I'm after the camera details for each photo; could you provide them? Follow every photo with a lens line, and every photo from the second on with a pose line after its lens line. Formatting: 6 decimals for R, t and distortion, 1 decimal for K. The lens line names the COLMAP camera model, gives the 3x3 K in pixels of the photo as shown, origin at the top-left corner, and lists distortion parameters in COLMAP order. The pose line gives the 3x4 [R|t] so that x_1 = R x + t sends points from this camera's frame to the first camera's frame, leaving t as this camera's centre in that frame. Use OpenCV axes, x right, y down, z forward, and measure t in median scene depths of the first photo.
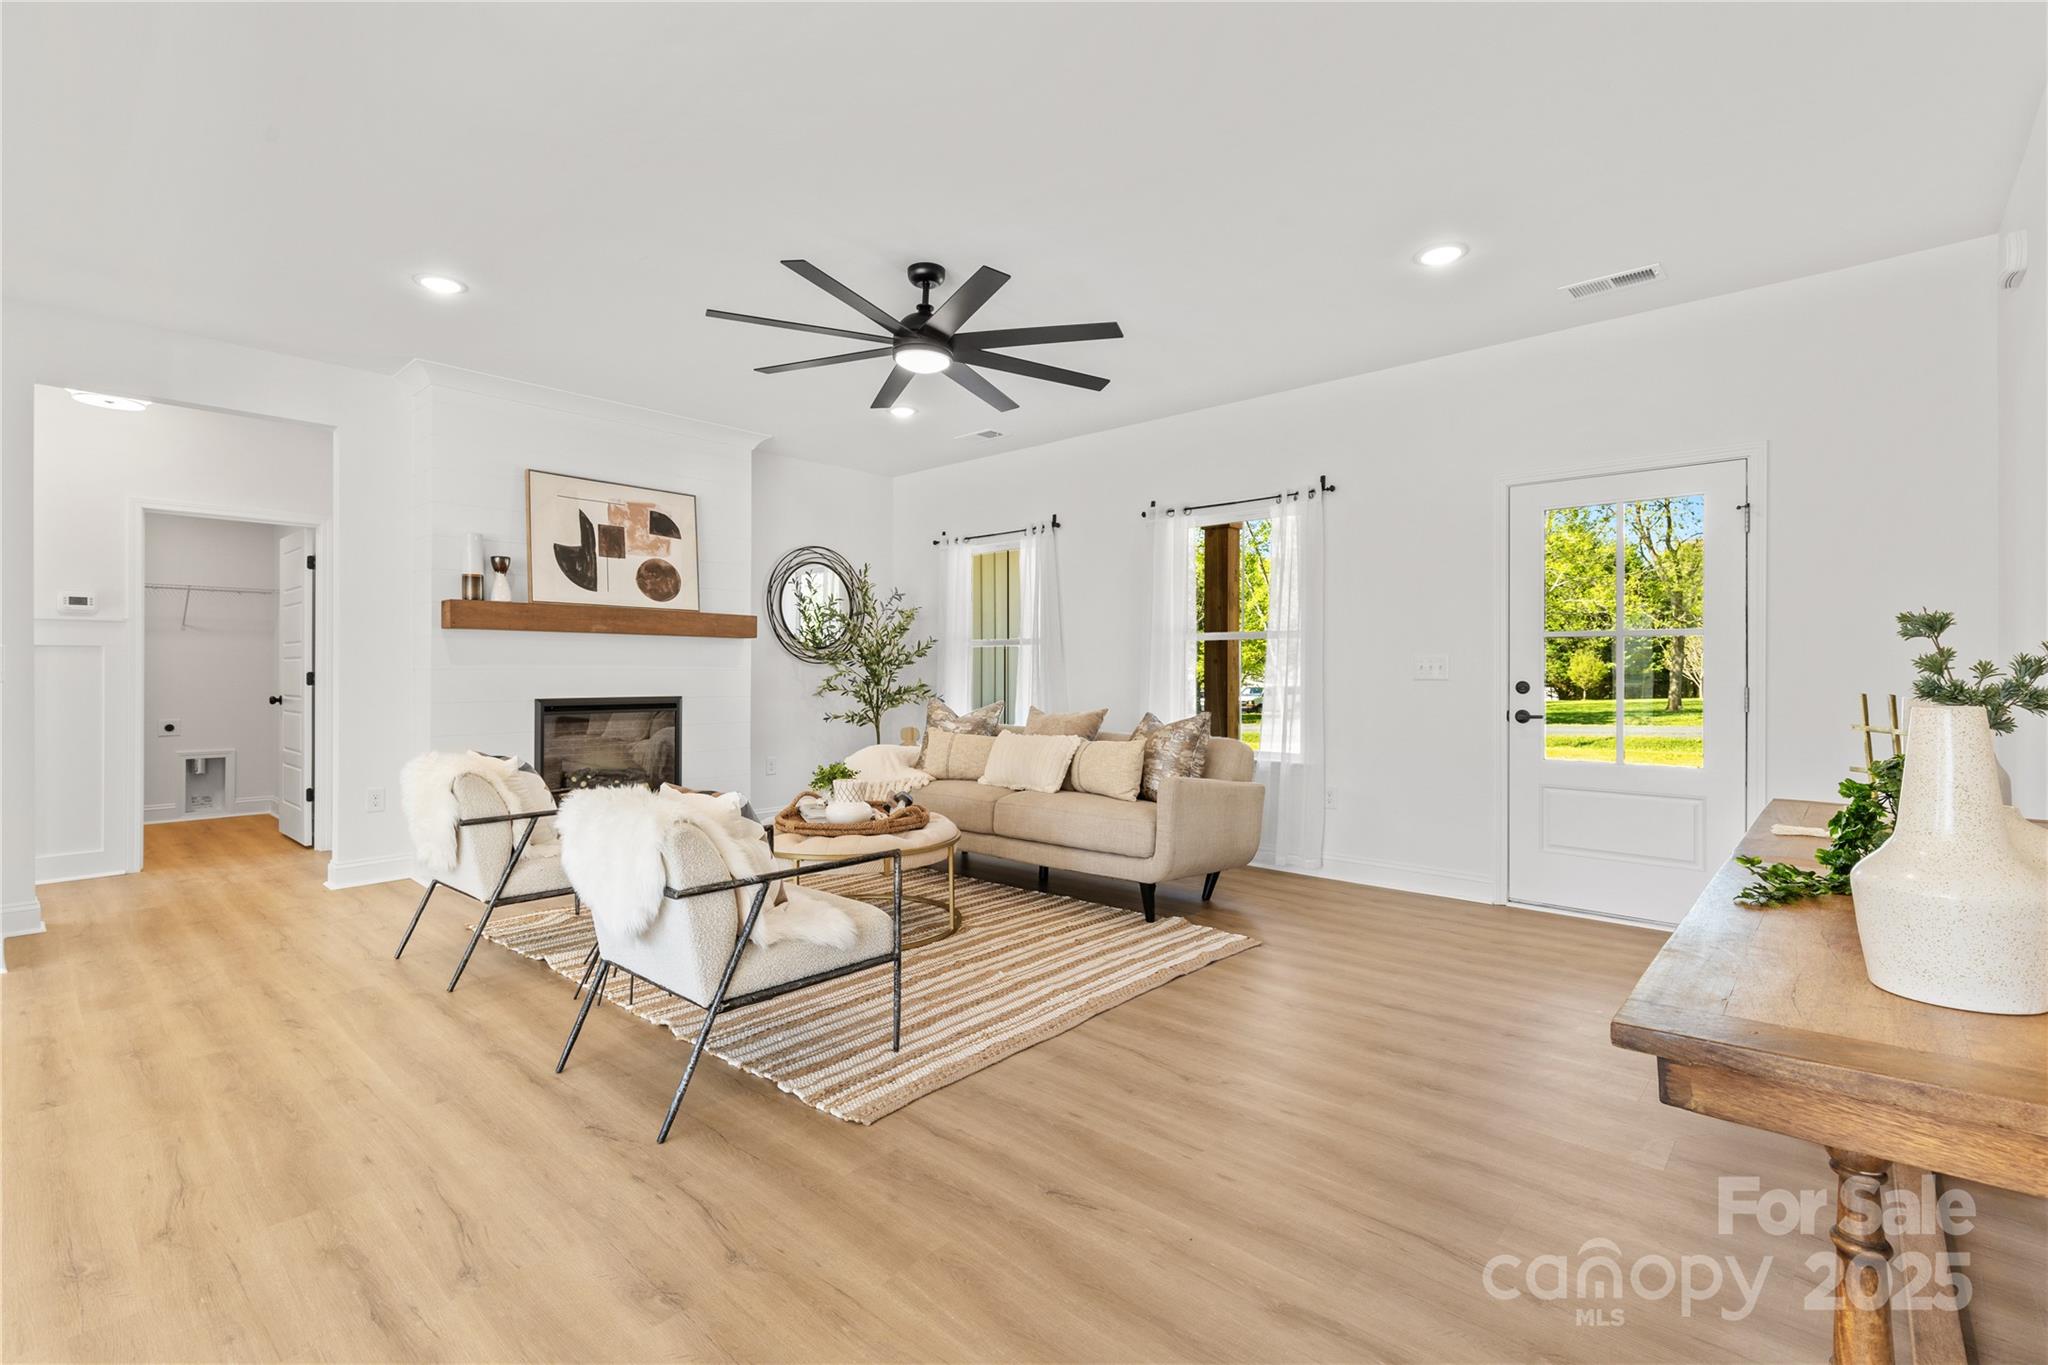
lens RADIAL K [[921.3, 0, 1016.5], [0, 921.3, 669.0], [0, 0, 1]] dist [0.008057, -0.001460]
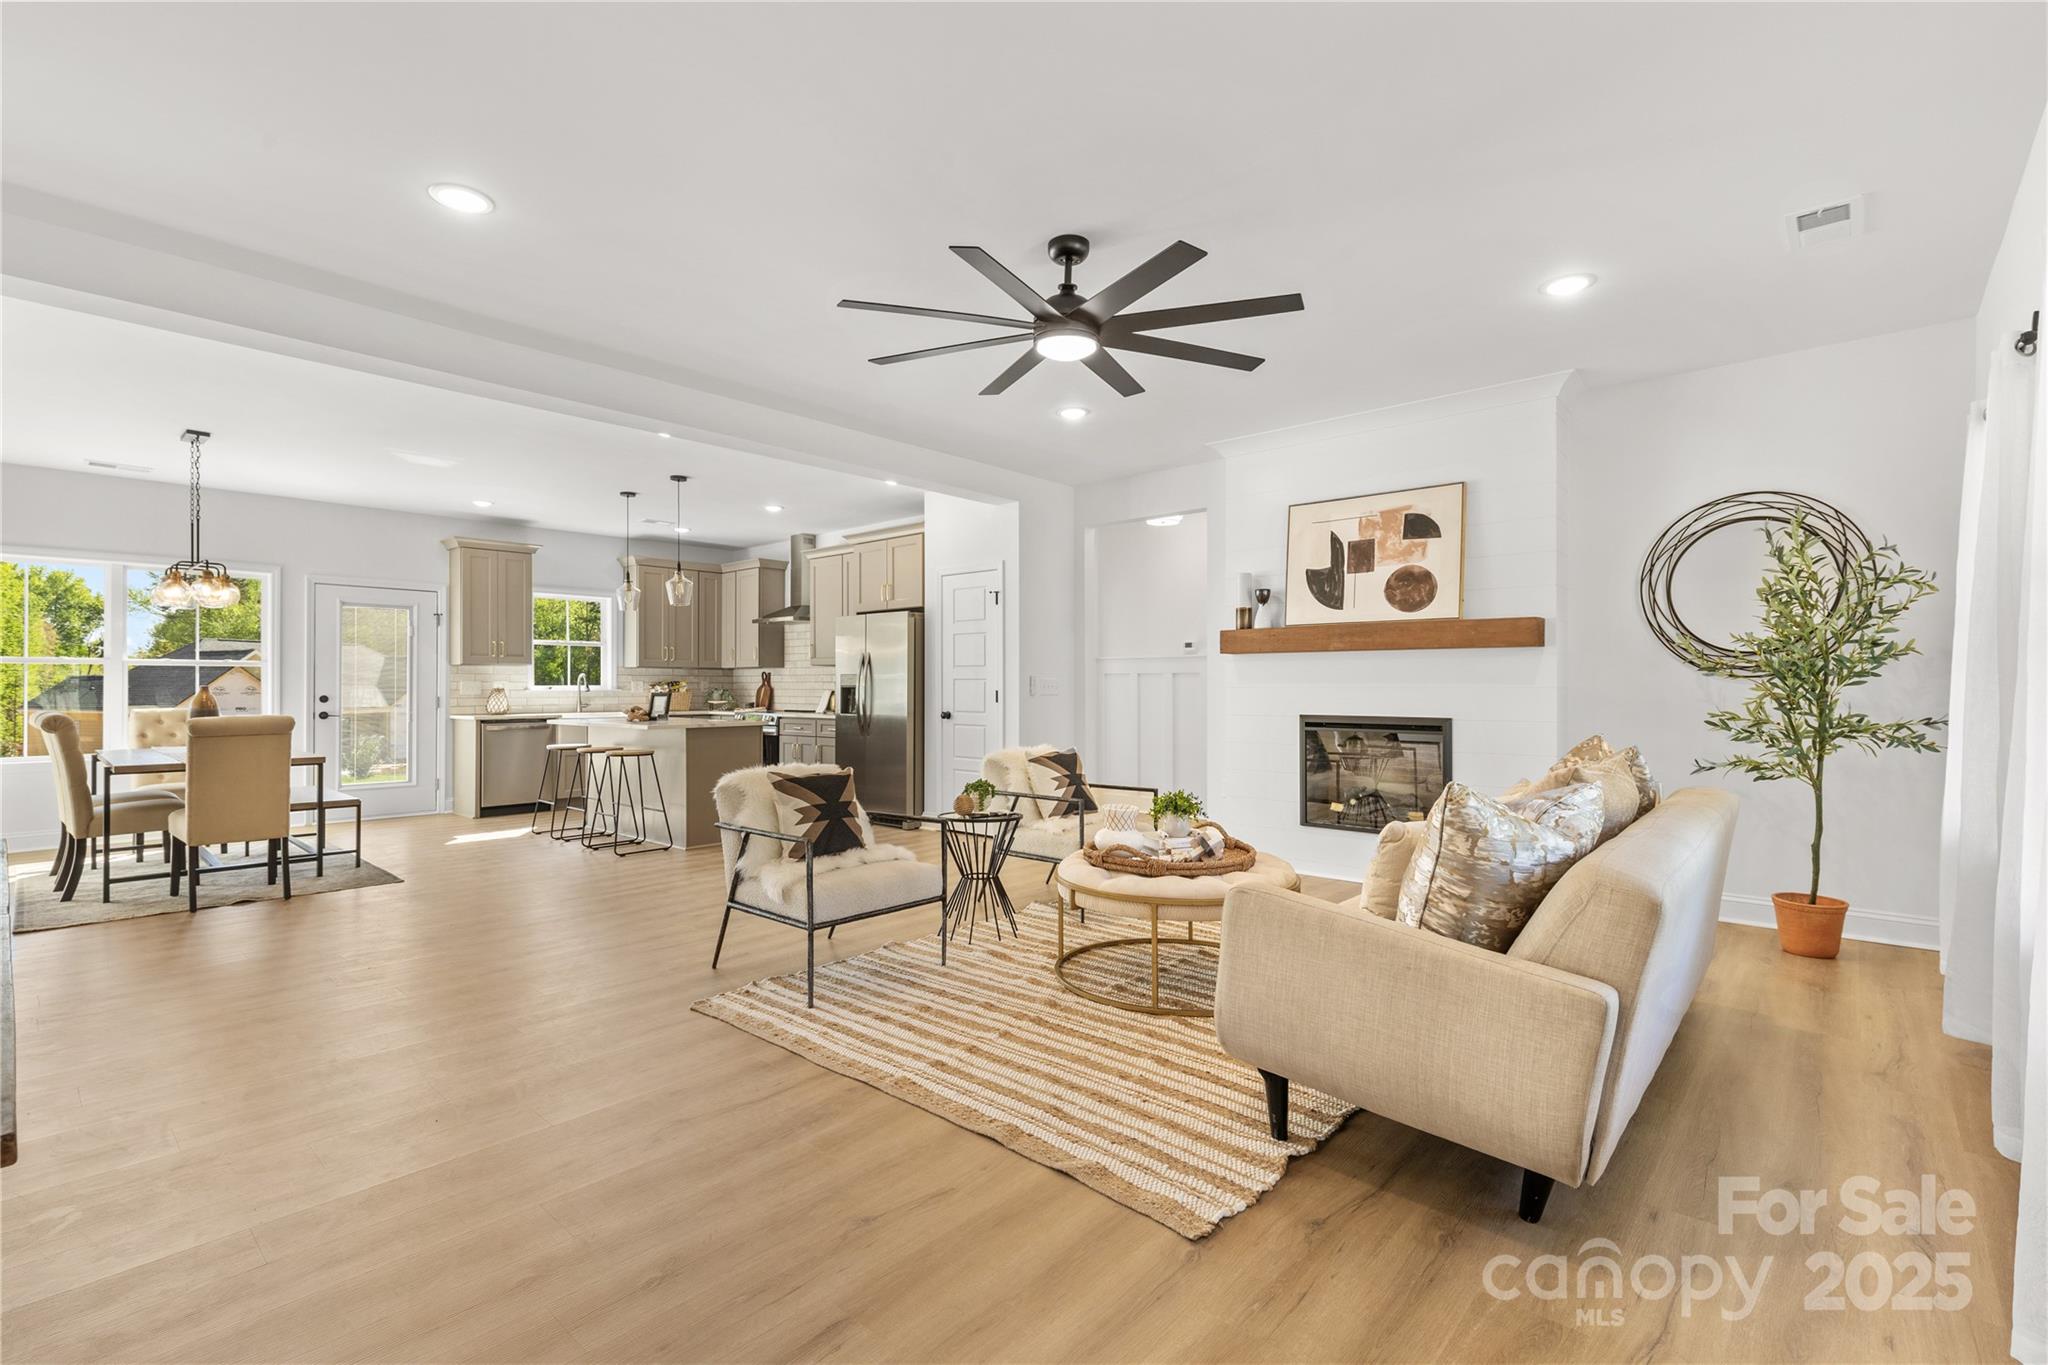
lens RADIAL K [[921.3, 0, 1012.5], [0, 921.3, 681.6], [0, 0, 1]] dist [0.008057, -0.001460]
pose [[-0.000334, -0.007137, -0.999974, 0.659567], [0.002557, 0.999971, -0.007138, 0.000218], [0.999997, -0.002559, -0.000316, 0.779010]]
